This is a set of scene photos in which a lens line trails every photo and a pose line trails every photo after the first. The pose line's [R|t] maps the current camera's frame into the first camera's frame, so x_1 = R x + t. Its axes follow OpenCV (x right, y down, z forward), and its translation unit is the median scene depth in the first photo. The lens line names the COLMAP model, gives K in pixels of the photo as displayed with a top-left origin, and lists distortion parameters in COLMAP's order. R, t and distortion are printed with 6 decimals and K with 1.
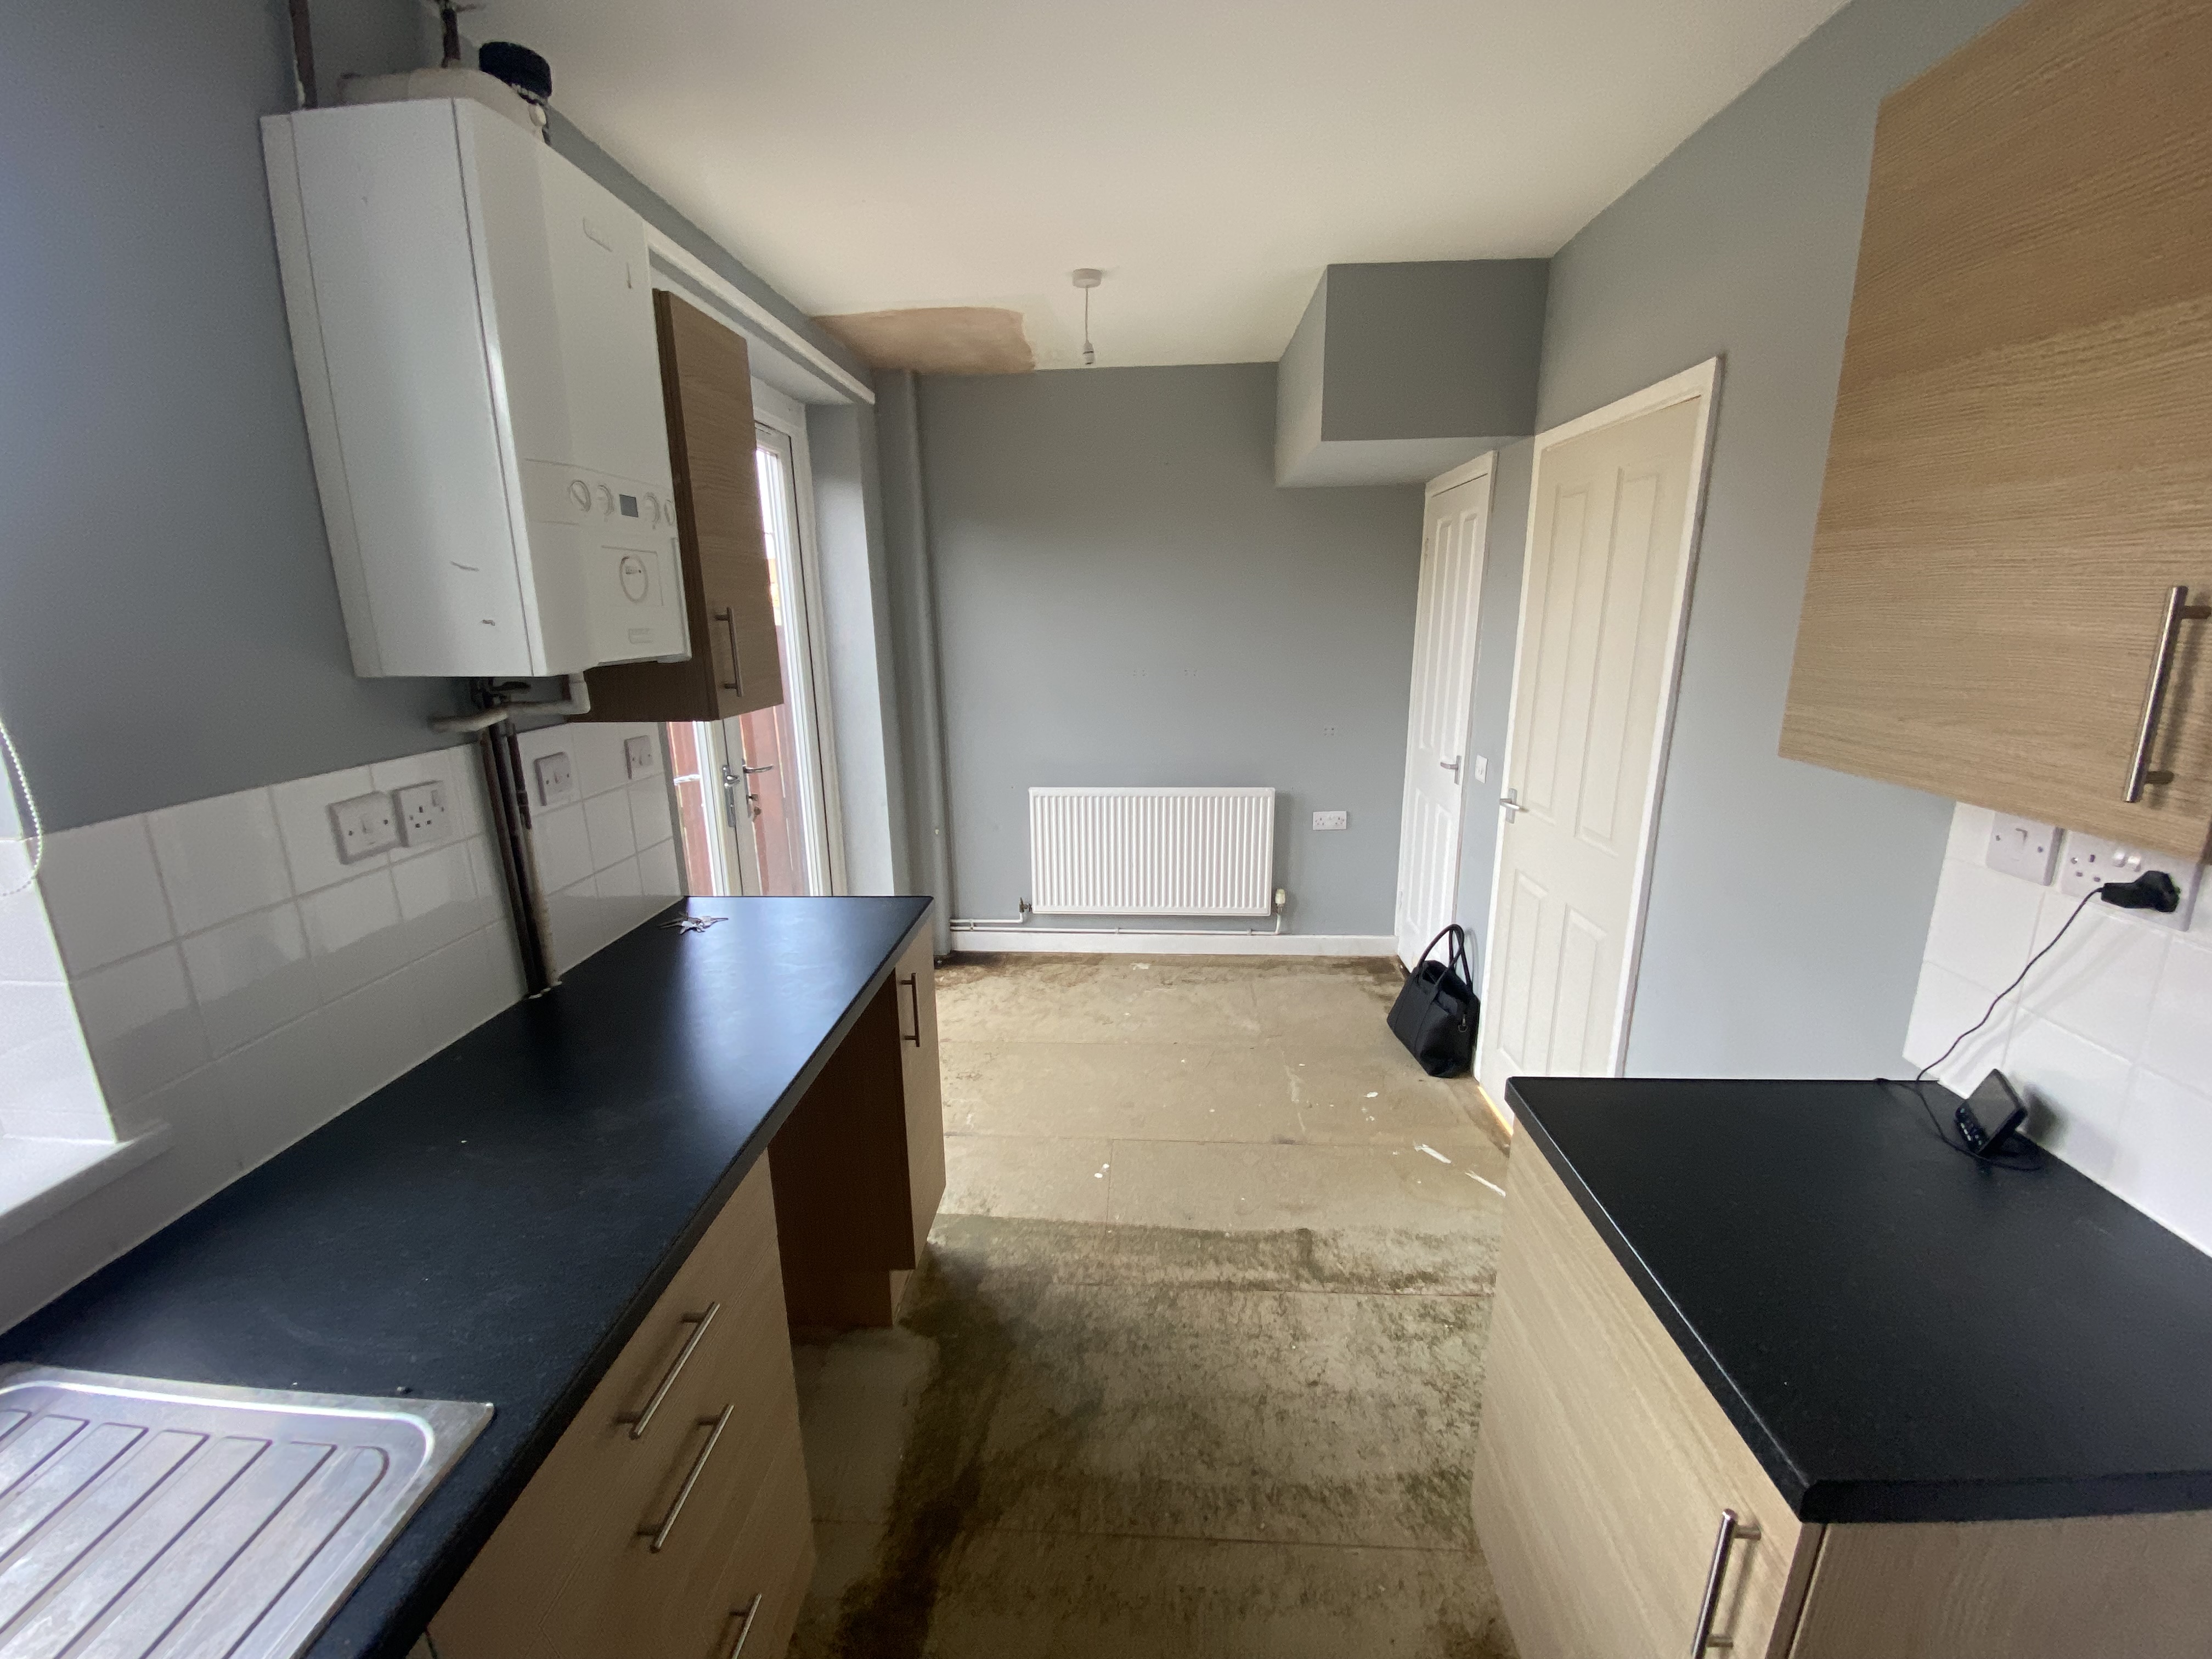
lens RADIAL K [[898.7, 0, 1097.0], [0, 898.7, 829.9], [0, 0, 1]] dist [-0.001384, -0.000150]
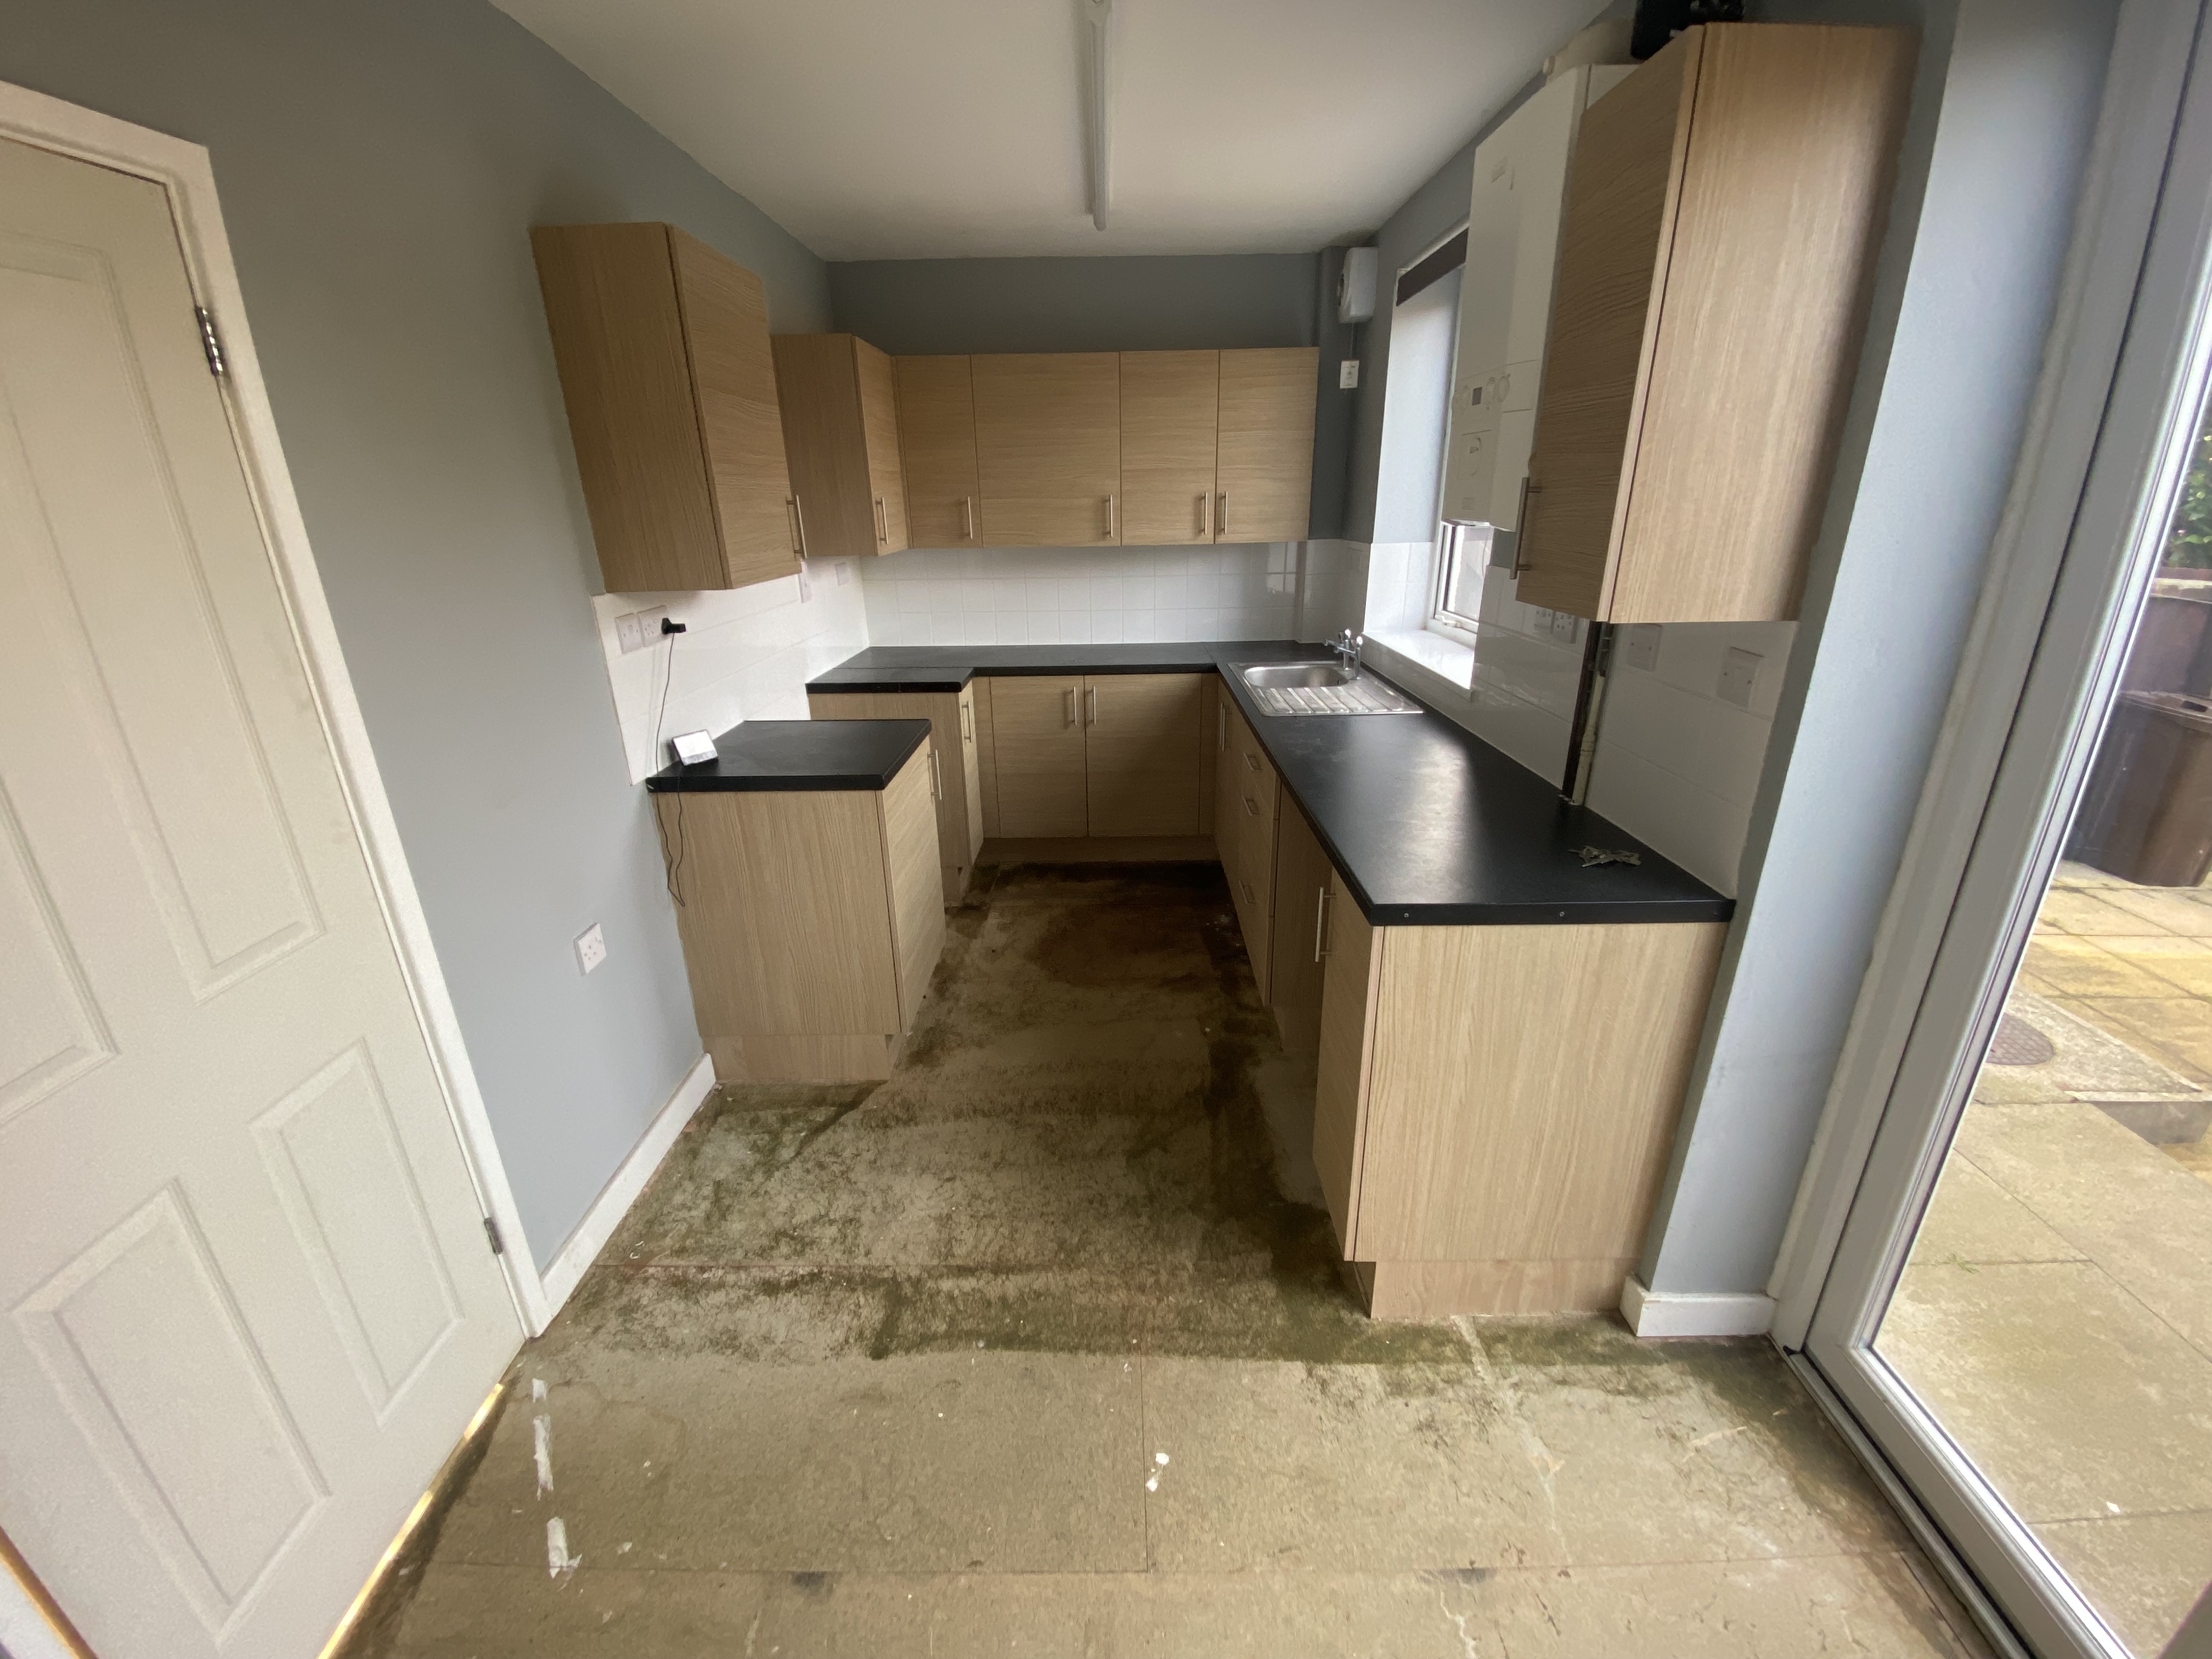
lens RADIAL K [[898.7, 0, 1105.8], [0, 898.7, 833.2], [0, 0, 1]] dist [-0.001384, -0.000150]
pose [[-0.998207, 0.047637, -0.036246, 0.049043], [0.018781, 0.824194, 0.565996, -0.362746], [0.056836, 0.564301, -0.823611, 1.480991]]
